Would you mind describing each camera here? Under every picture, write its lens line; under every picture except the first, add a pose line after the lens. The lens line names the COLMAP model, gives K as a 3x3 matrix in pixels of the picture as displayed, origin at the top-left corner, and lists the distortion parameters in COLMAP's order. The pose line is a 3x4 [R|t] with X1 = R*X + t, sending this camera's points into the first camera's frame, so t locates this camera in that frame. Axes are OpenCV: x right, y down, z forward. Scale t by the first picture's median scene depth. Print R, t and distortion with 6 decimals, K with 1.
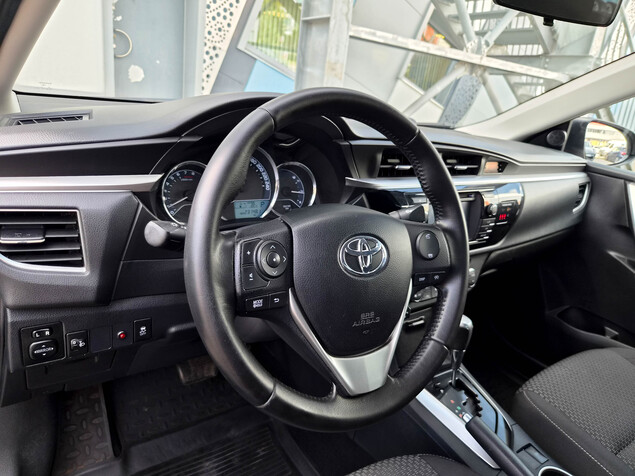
lens RADIAL K [[434.6, 0, 318.2], [0, 434.6, 235.6], [0, 0, 1]] dist [0.030644, -0.003624]
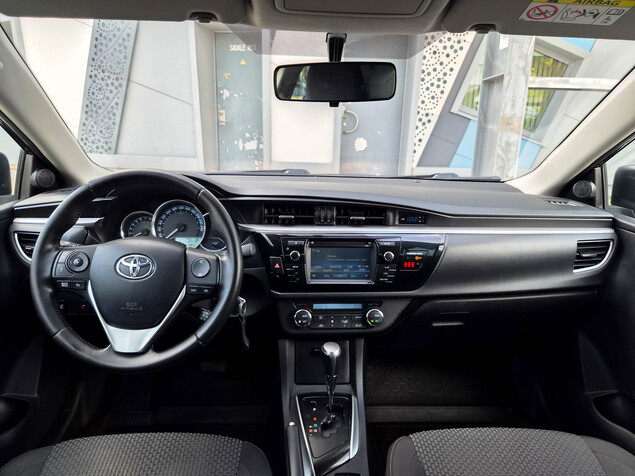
lens RADIAL K [[434.6, 0, 318.2], [0, 434.6, 235.6], [0, 0, 1]] dist [0.030644, -0.003624]
pose [[0.844102, 0.024414, -0.535626, 0.122514], [-0.093852, 0.990268, -0.102767, 0.002596], [0.527904, 0.137015, 0.838179, -0.003043]]
